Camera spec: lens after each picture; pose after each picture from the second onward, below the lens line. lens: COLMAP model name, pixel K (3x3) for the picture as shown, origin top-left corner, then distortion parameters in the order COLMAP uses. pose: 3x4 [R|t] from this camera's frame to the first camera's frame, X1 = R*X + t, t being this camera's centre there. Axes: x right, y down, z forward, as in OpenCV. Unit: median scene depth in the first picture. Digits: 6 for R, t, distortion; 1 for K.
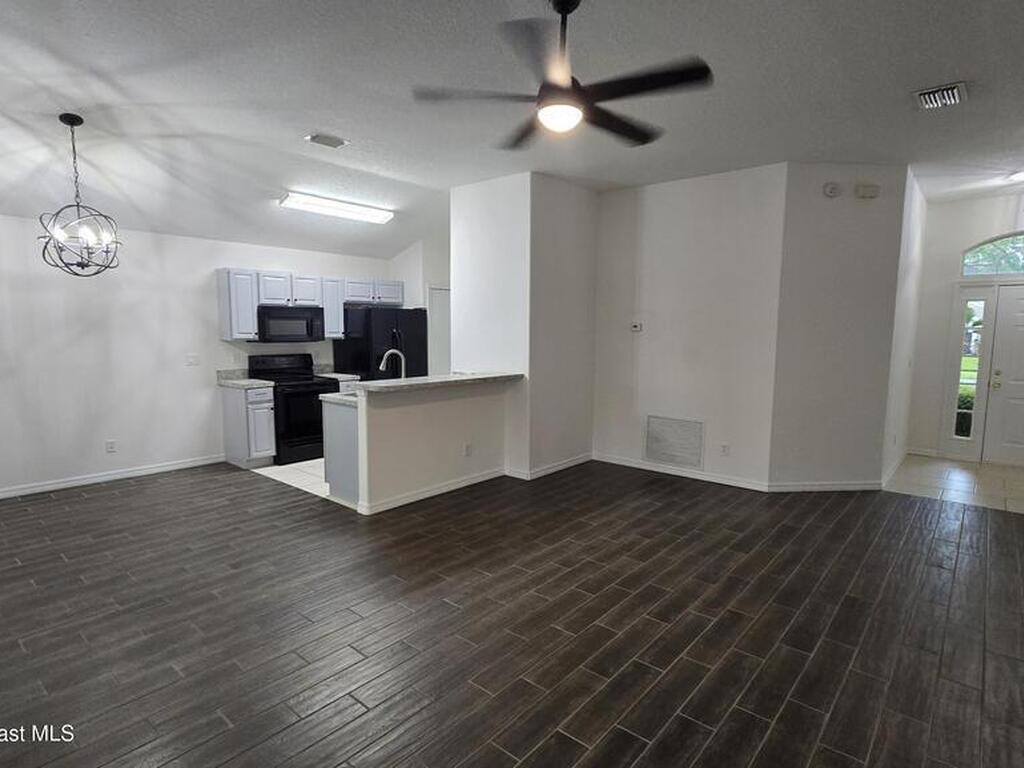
lens RADIAL K [[558.5, 0, 522.0], [0, 558.5, 387.6], [0, 0, 1]] dist [-0.000294, -0.000461]
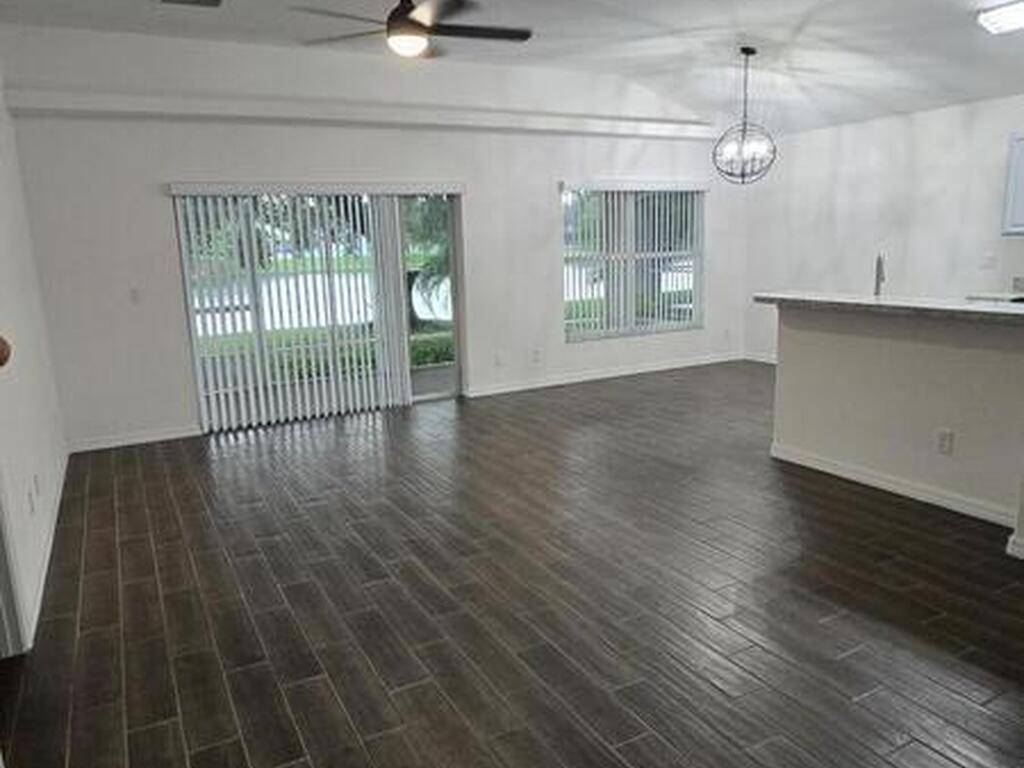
lens RADIAL K [[742.2, 0, 502.6], [0, 742.2, 395.0], [0, 0, 1]] dist [-0.008221, -0.001300]
pose [[-0.374666, 0.194690, -0.906488, 1.105588], [-0.070356, 0.968915, 0.237177, -0.114395], [0.924487, 0.152639, -0.349322, 1.329073]]
